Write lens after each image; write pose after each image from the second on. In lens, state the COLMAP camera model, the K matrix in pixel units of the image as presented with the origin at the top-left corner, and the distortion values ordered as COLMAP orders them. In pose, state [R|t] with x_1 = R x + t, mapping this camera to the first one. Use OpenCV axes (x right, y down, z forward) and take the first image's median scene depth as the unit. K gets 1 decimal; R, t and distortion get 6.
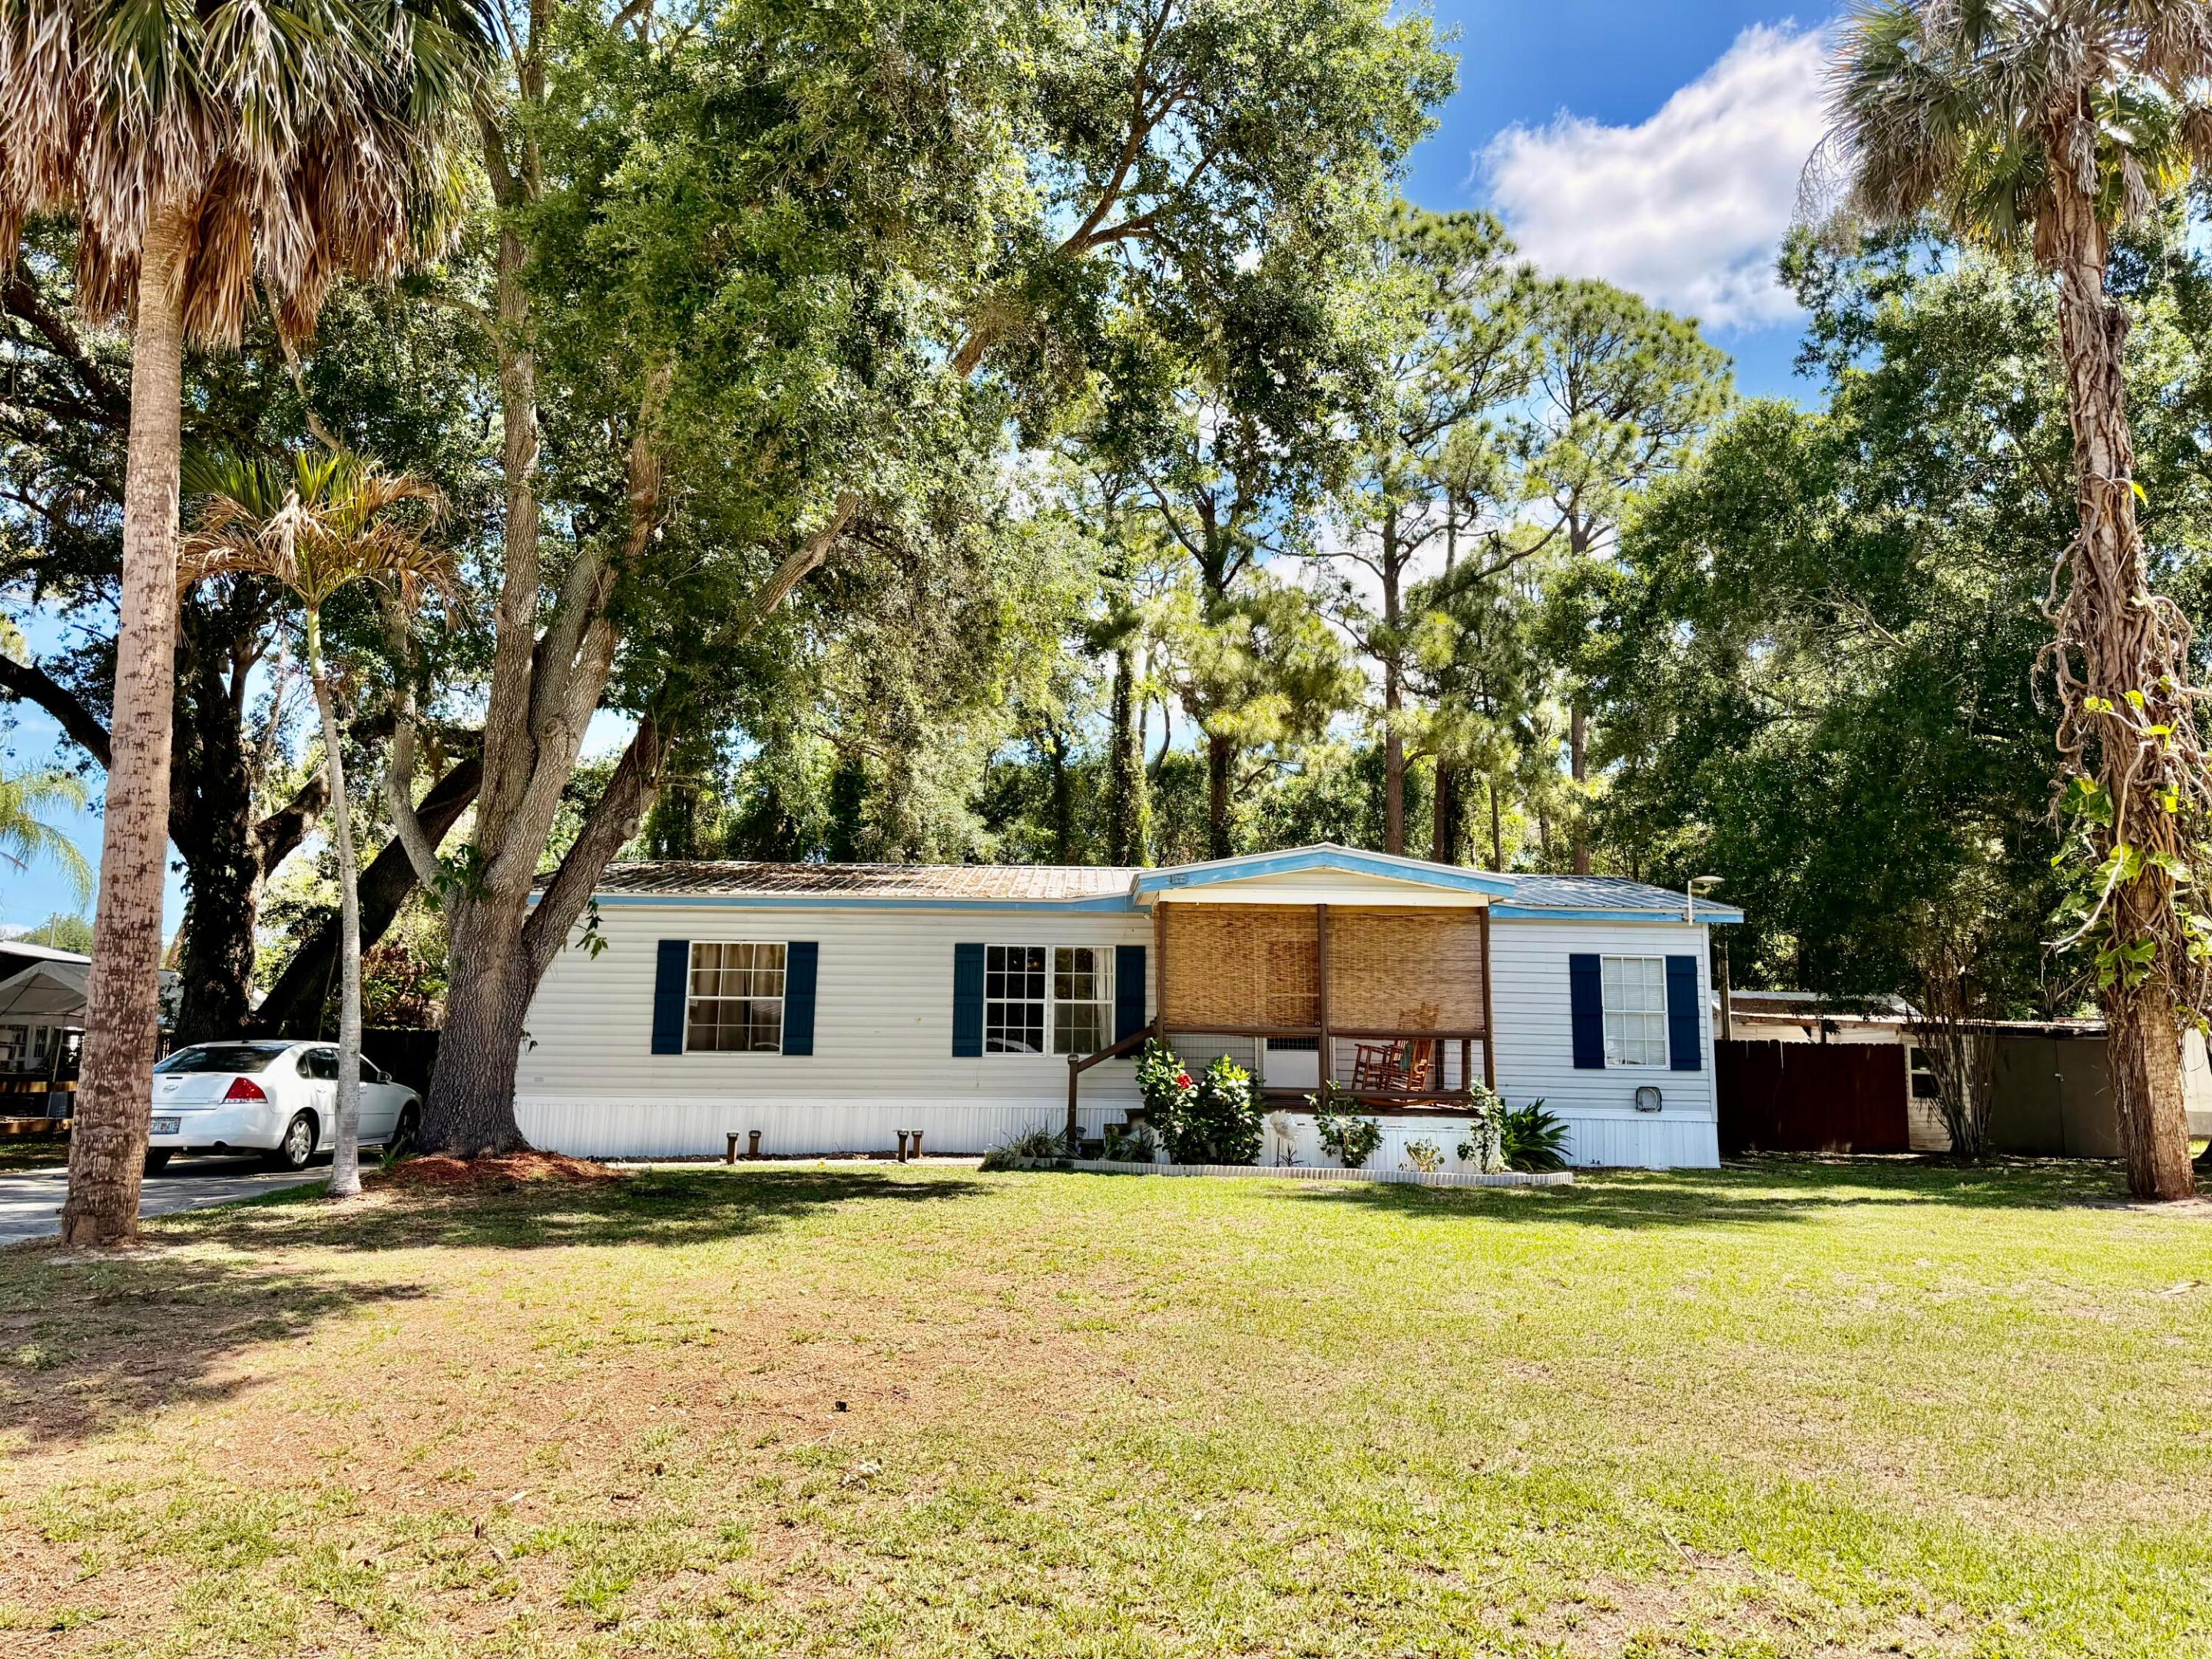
lens RADIAL K [[1544.6, 0, 1108.3], [0, 1544.6, 834.2], [0, 0, 1]] dist [0.116635, -0.164288]
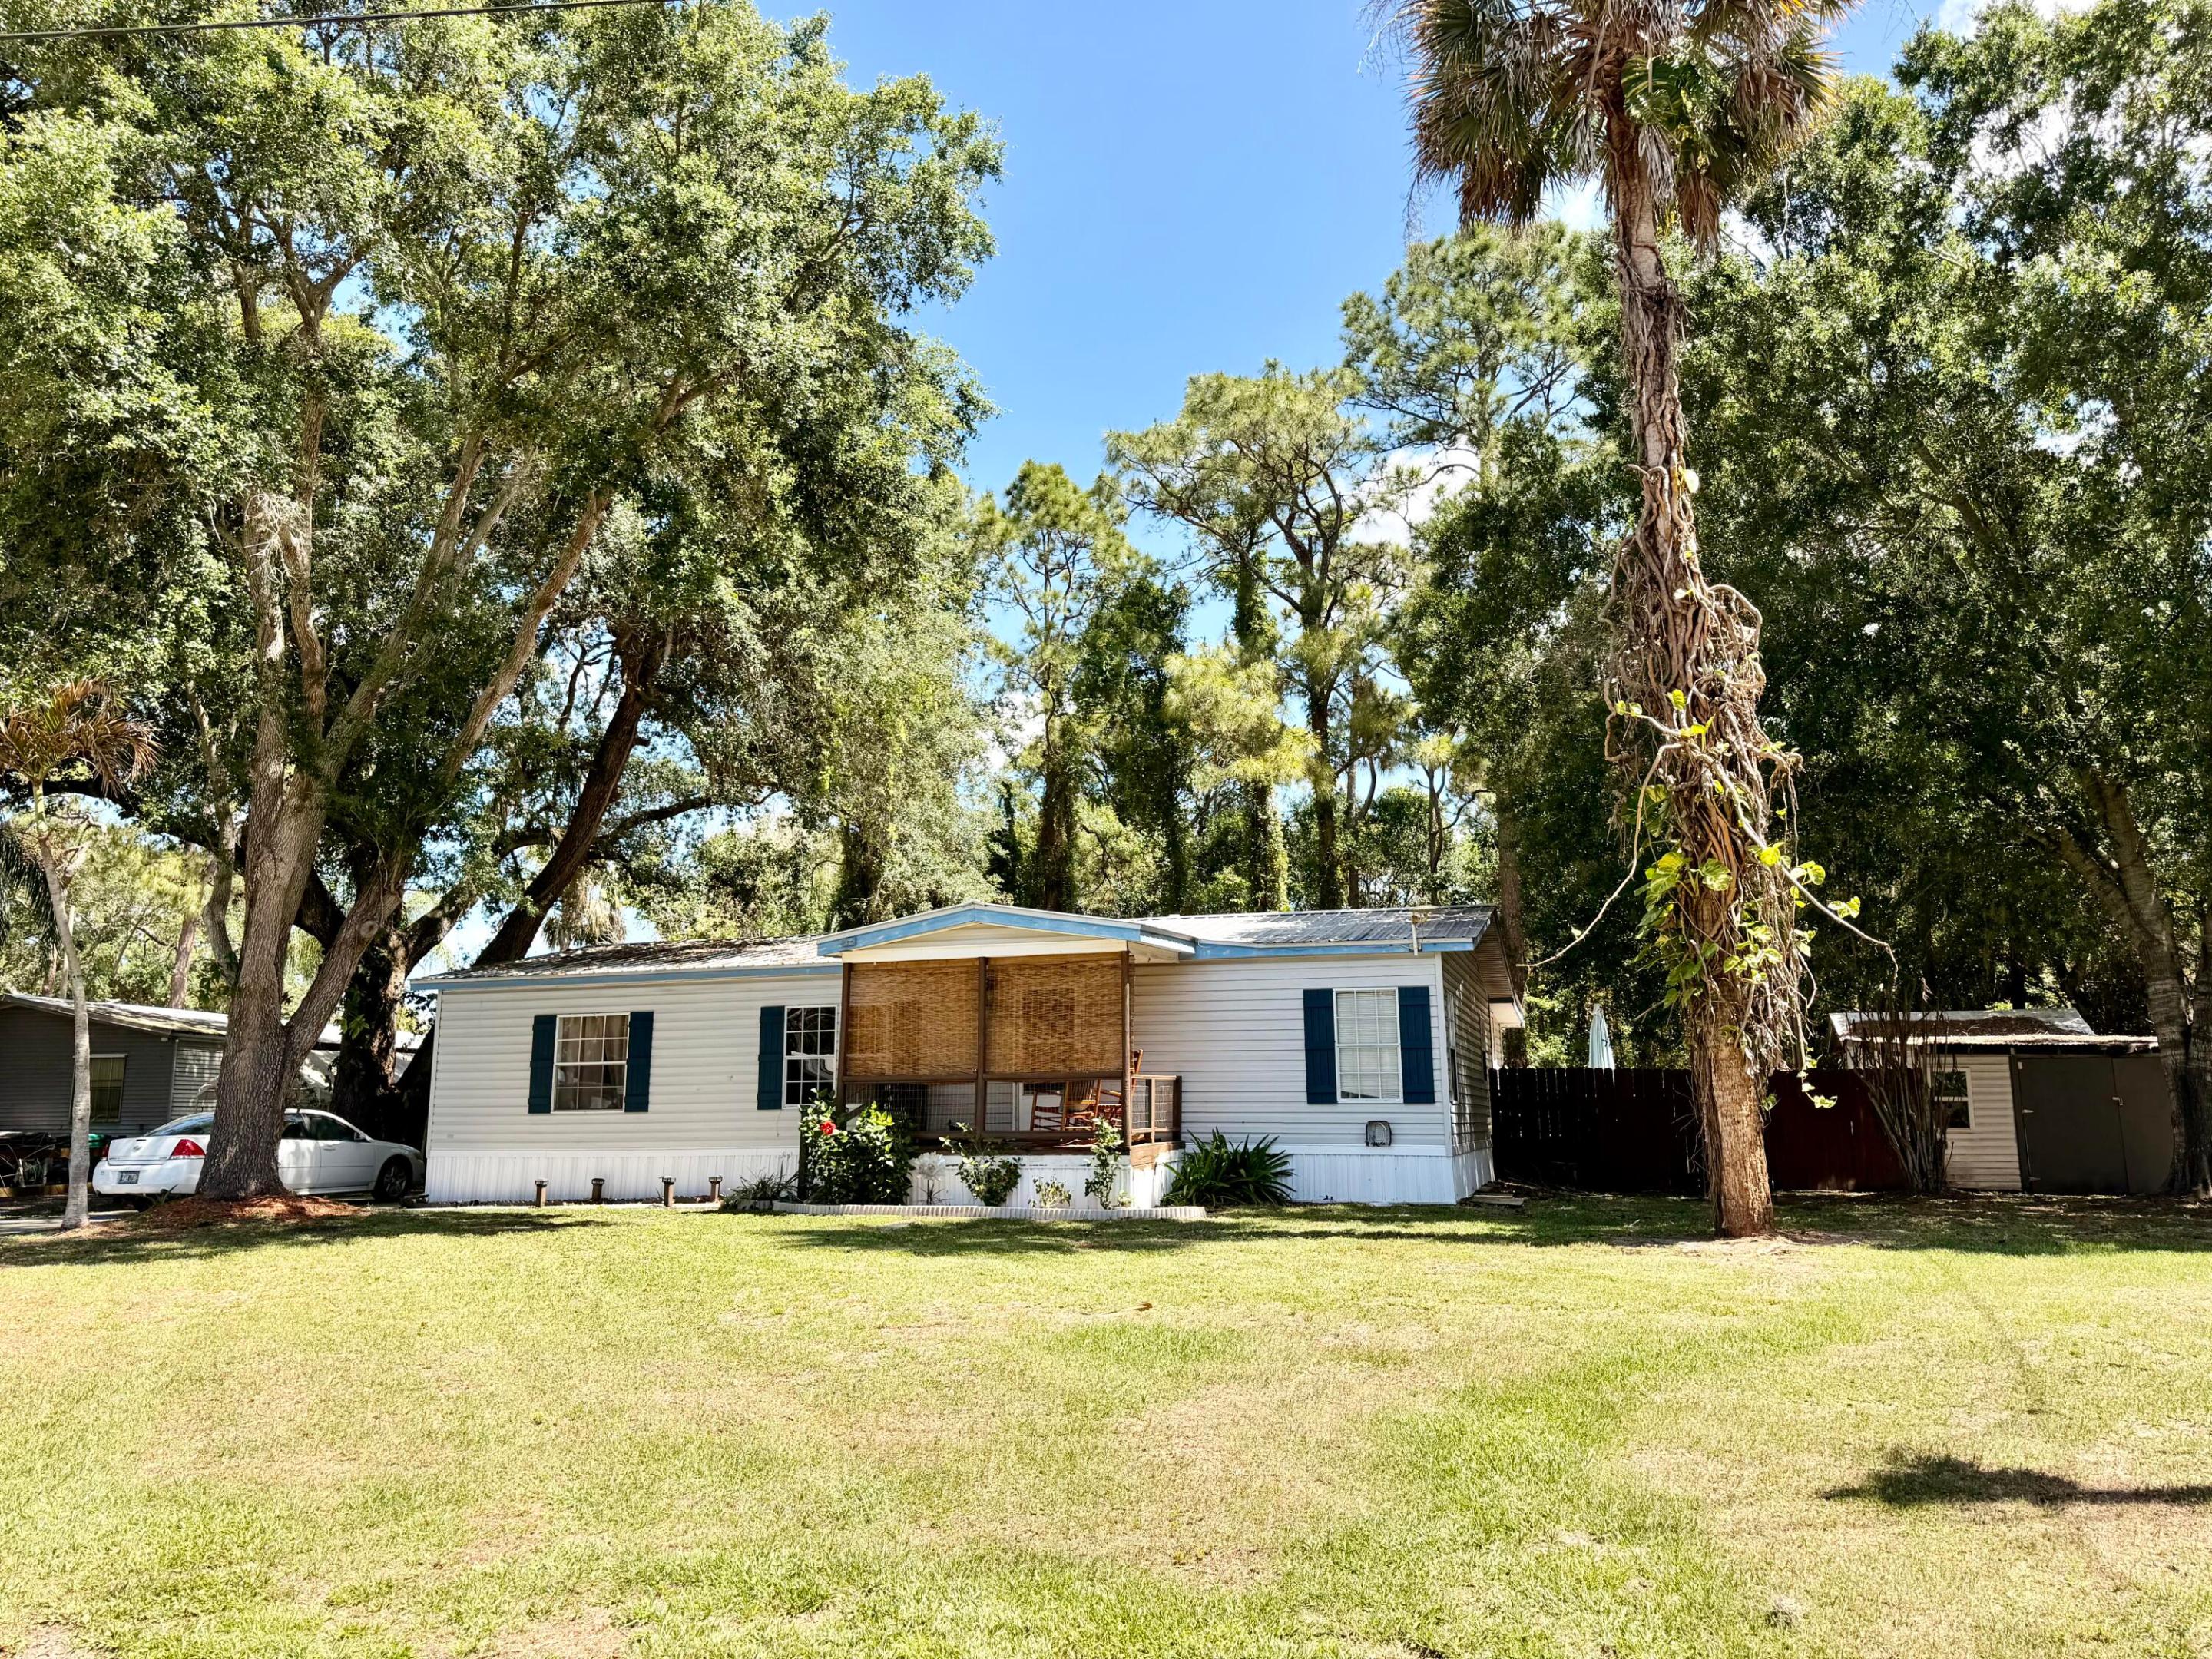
lens RADIAL K [[1544.6, 0, 1108.3], [0, 1544.6, 834.2], [0, 0, 1]] dist [0.116635, -0.164288]
pose [[0.951854, -0.076256, -0.296917, 0.484667], [0.067426, 0.996927, -0.039882, 0.007904], [0.299046, 0.017942, 0.954070, 0.003569]]
